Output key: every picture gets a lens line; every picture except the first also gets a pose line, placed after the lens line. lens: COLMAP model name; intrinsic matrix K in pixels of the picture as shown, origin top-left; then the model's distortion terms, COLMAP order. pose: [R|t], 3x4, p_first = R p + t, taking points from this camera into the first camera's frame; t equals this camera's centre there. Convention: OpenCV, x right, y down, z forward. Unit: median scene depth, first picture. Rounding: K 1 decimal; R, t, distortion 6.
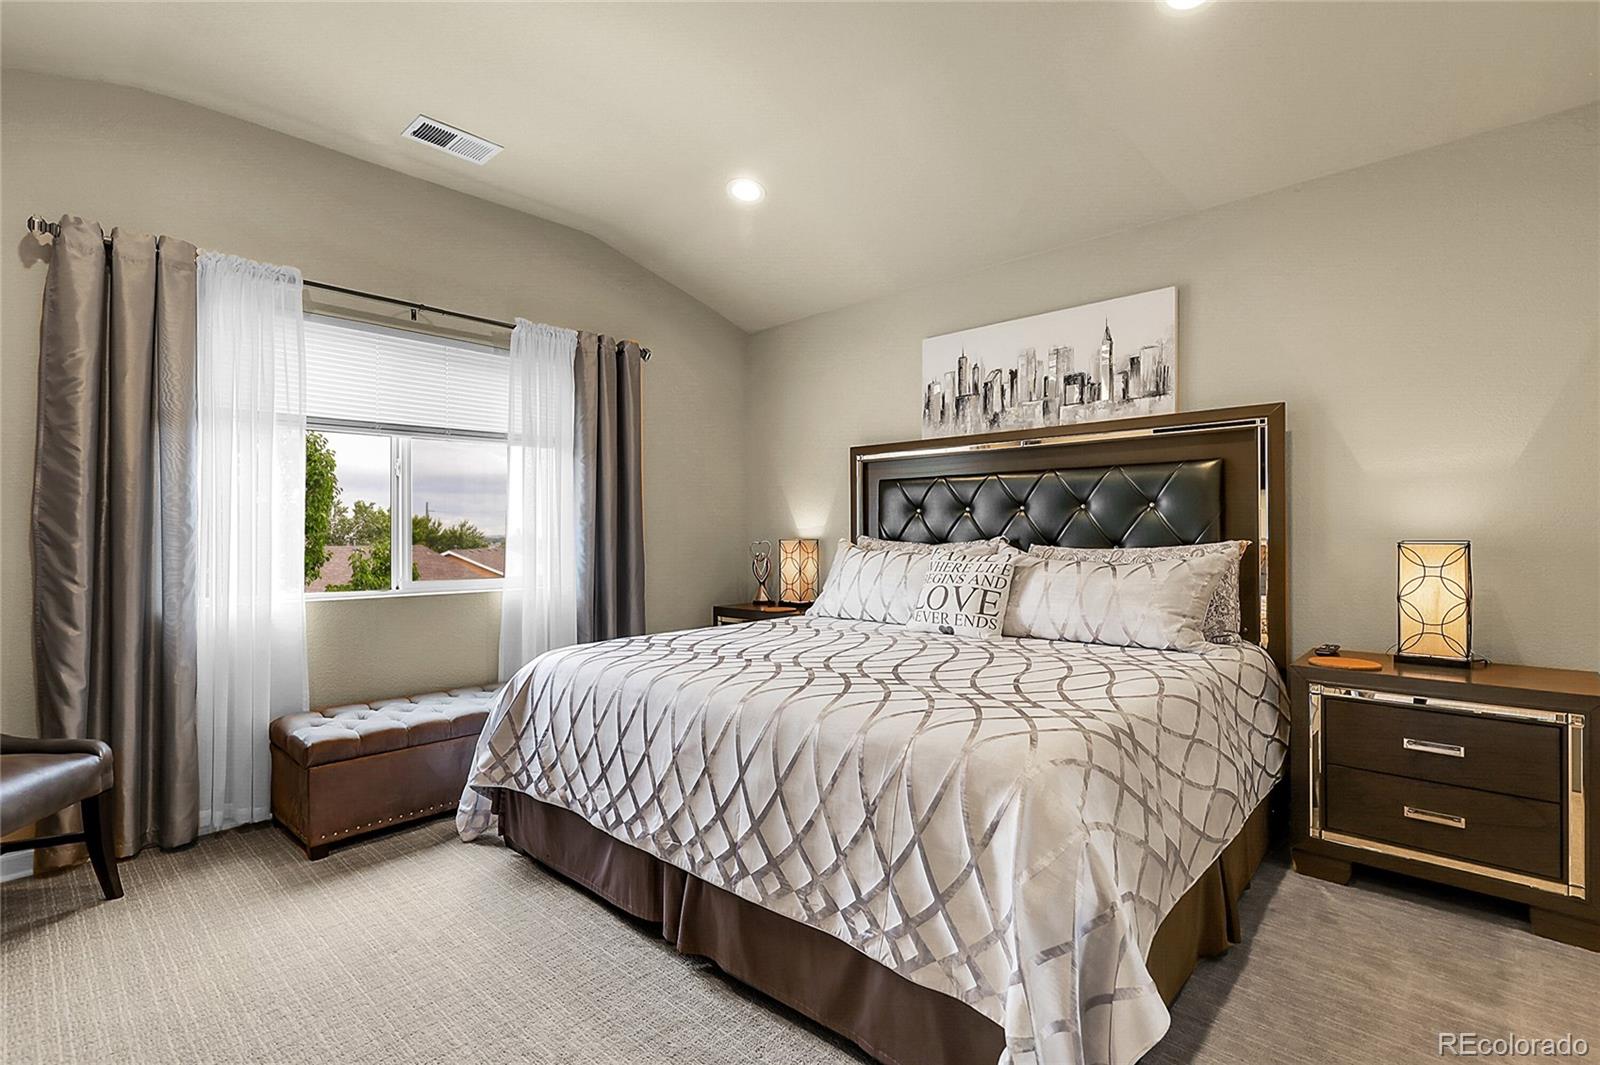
lens RADIAL K [[750.2, 0, 771.6], [0, 750.2, 529.0], [0, 0, 1]] dist [0.001758, 0.000230]
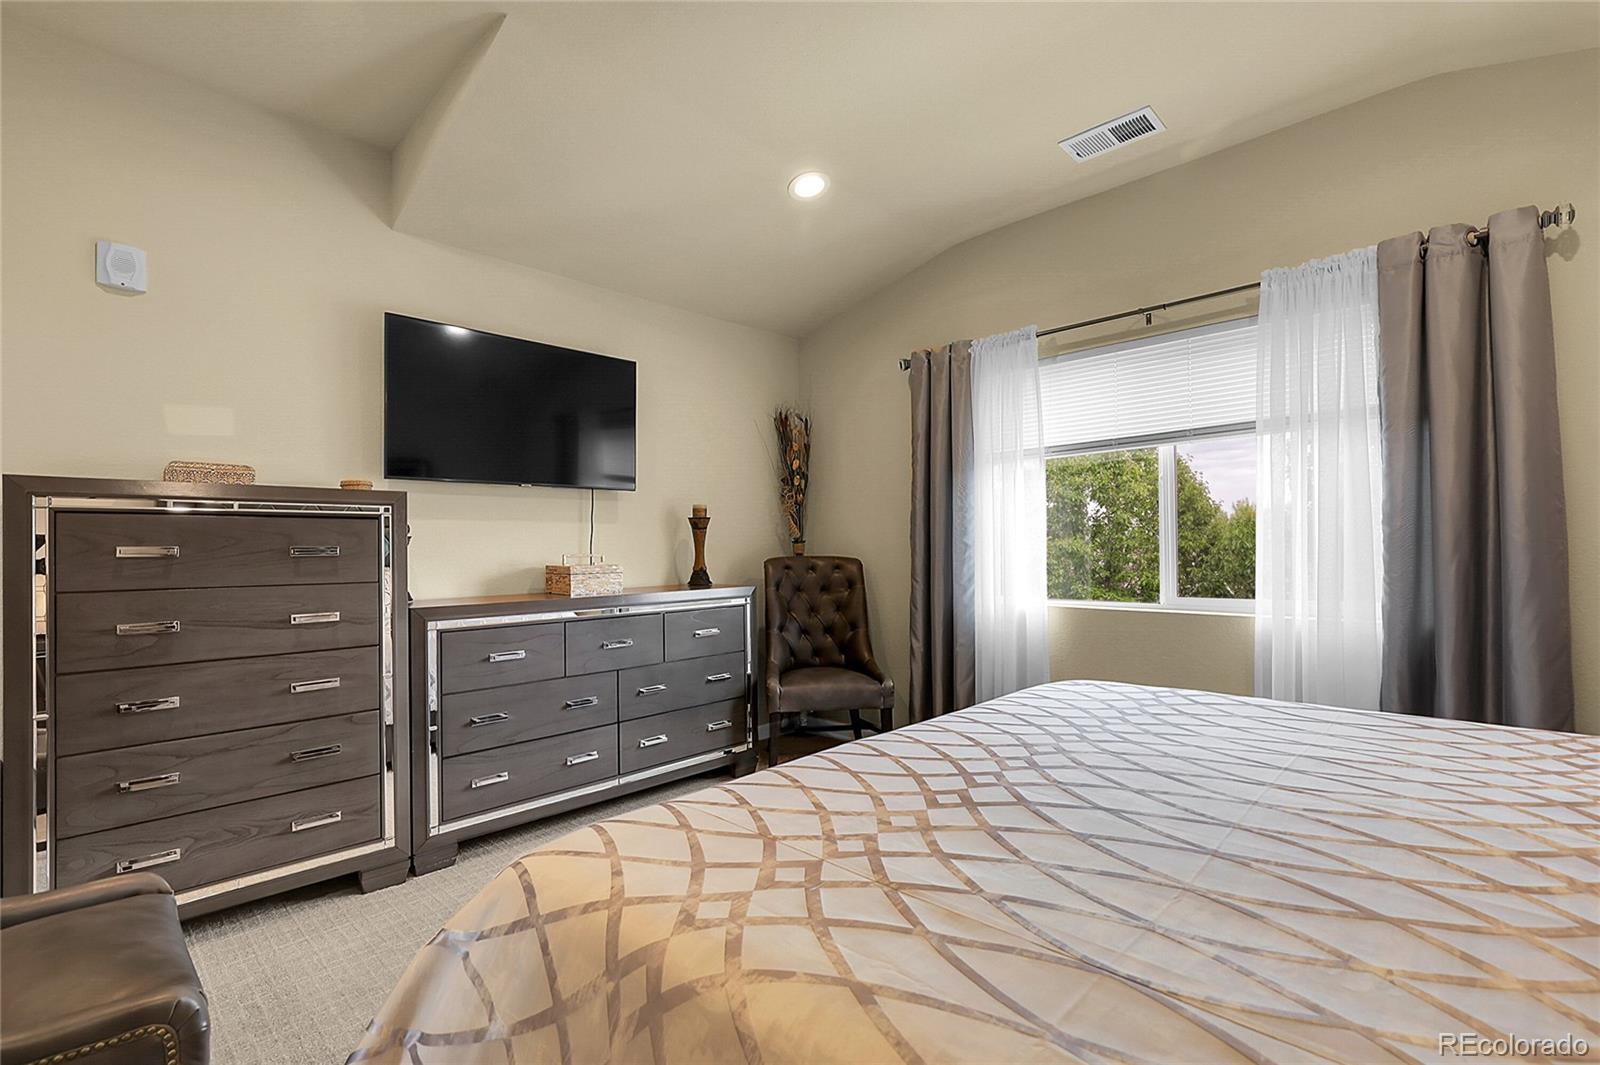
lens RADIAL K [[729.9, 0, 800.0], [0, 729.9, 532.5], [0, 0, 1]] dist [0.000819, -0.000791]
pose [[-0.002573, -0.012427, -0.999919, 0.258652], [0.025258, 0.999603, -0.012488, -0.007089], [0.999678, -0.025288, -0.002258, 0.312999]]
